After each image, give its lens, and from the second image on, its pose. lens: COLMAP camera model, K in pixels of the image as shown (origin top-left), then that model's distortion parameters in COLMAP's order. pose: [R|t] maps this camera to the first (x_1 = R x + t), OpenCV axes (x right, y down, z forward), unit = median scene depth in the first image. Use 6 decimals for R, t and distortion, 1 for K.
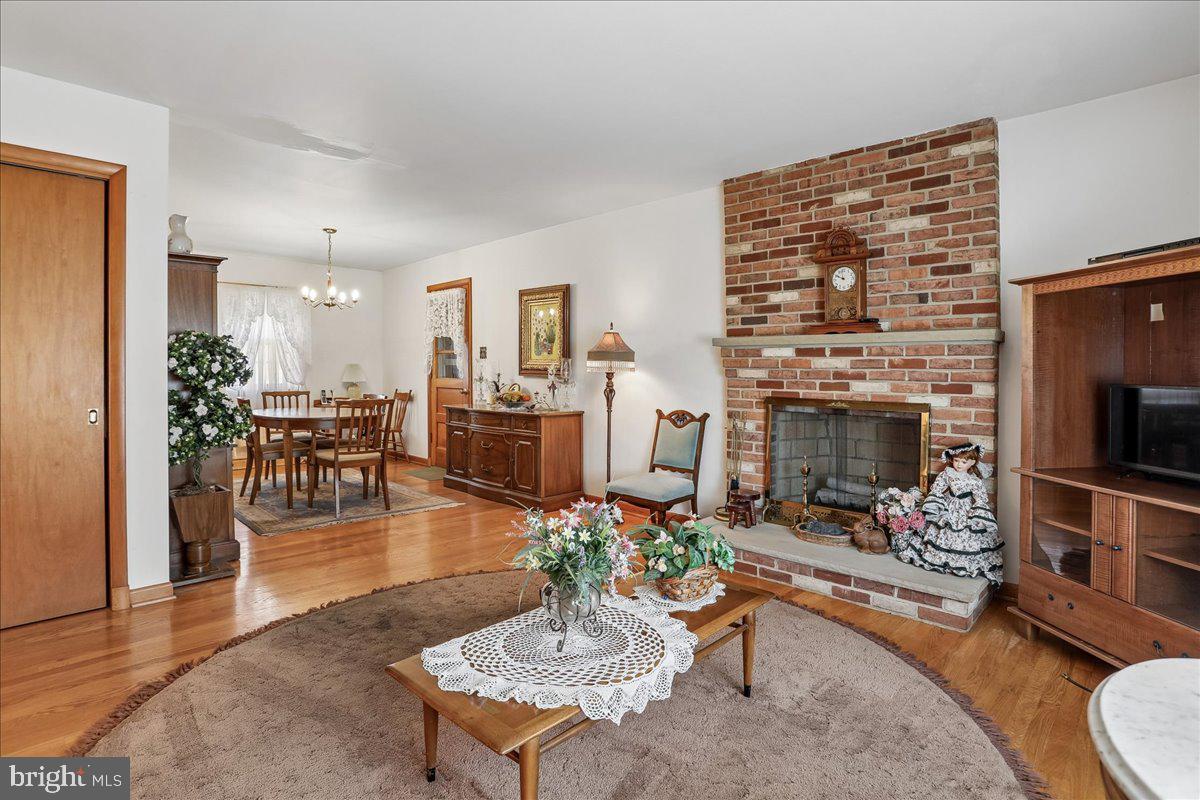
lens RADIAL K [[588.1, 0, 602.1], [0, 588.1, 373.0], [0, 0, 1]] dist [-0.062052, 0.000488]
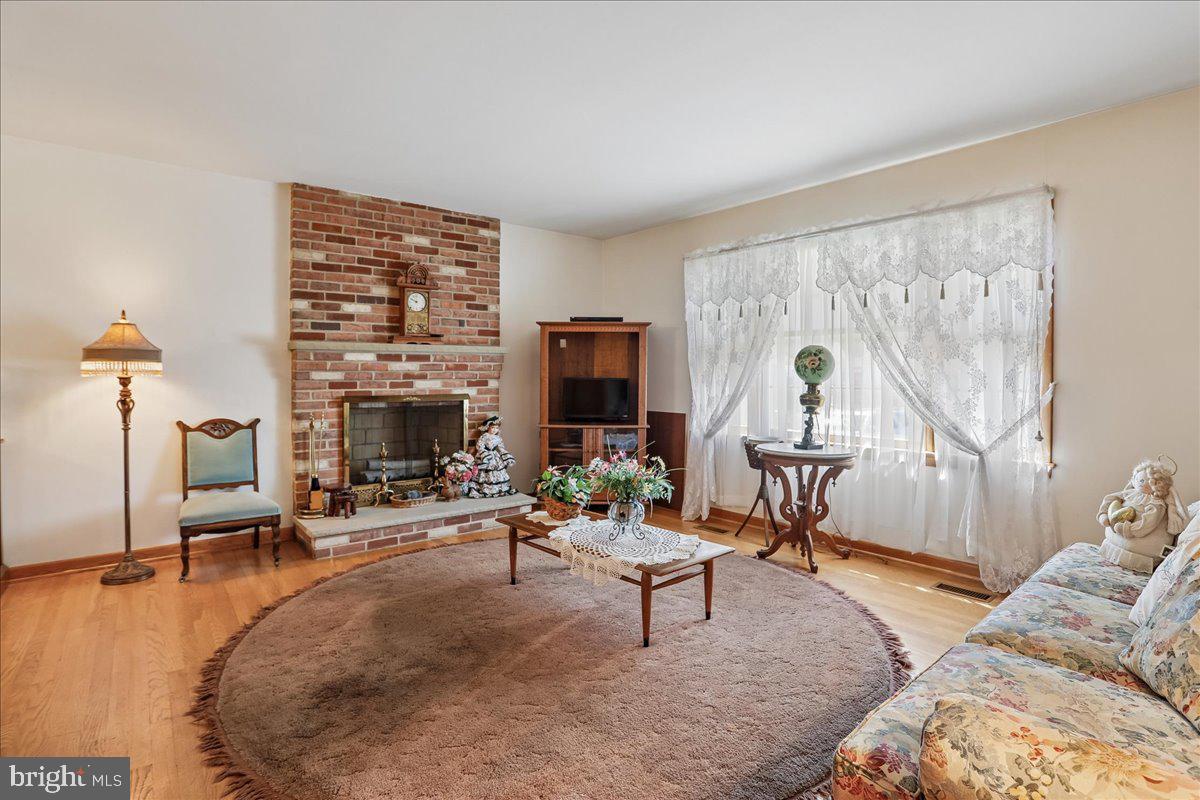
lens RADIAL K [[588.1, 0, 602.1], [0, 588.1, 373.0], [0, 0, 1]] dist [-0.062052, 0.000488]
pose [[0.120144, -0.010864, 0.992697, -0.795619], [0.006646, 0.999927, 0.010139, -0.012348], [-0.992734, 0.005380, 0.120207, 0.403082]]
